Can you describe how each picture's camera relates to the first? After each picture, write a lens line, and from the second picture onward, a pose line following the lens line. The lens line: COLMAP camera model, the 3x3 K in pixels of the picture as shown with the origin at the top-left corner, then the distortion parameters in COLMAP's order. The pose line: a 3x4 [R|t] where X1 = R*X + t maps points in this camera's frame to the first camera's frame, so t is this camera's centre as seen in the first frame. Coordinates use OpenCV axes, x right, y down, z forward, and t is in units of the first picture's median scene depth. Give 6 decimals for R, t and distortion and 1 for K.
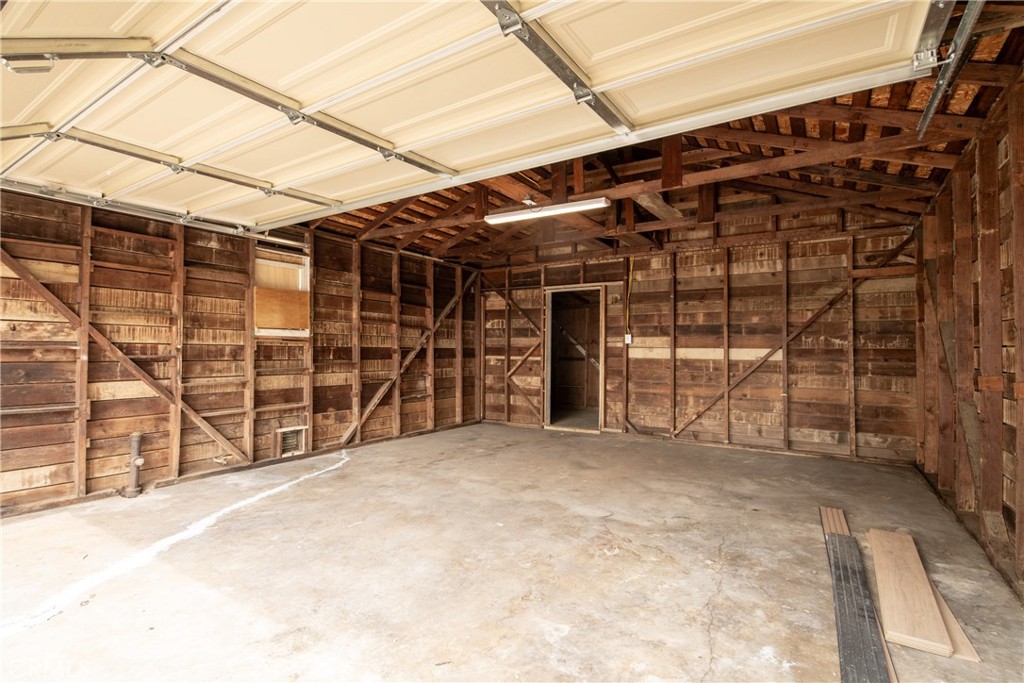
lens RADIAL K [[445.7, 0, 502.7], [0, 445.7, 343.2], [0, 0, 1]] dist [-0.000858, -0.008540]
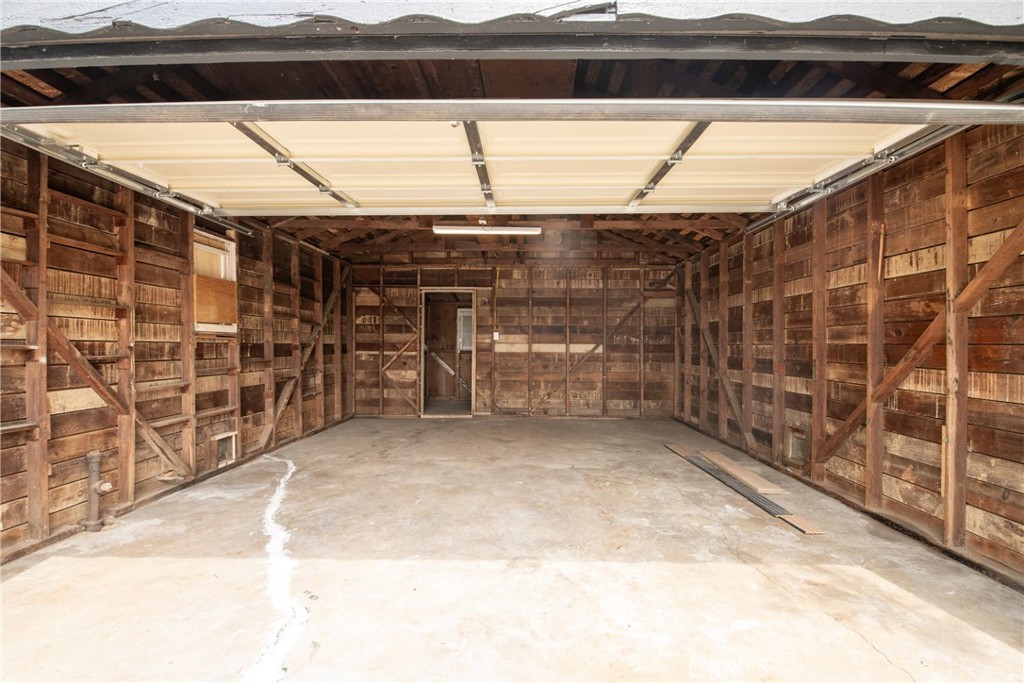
lens RADIAL K [[445.7, 0, 502.7], [0, 445.7, 343.2], [0, 0, 1]] dist [-0.000858, -0.008540]
pose [[0.857647, -0.000531, 0.514239, -0.408945], [-0.007025, 0.999894, 0.012748, -0.007279], [-0.514191, -0.014545, 0.857552, -0.042717]]
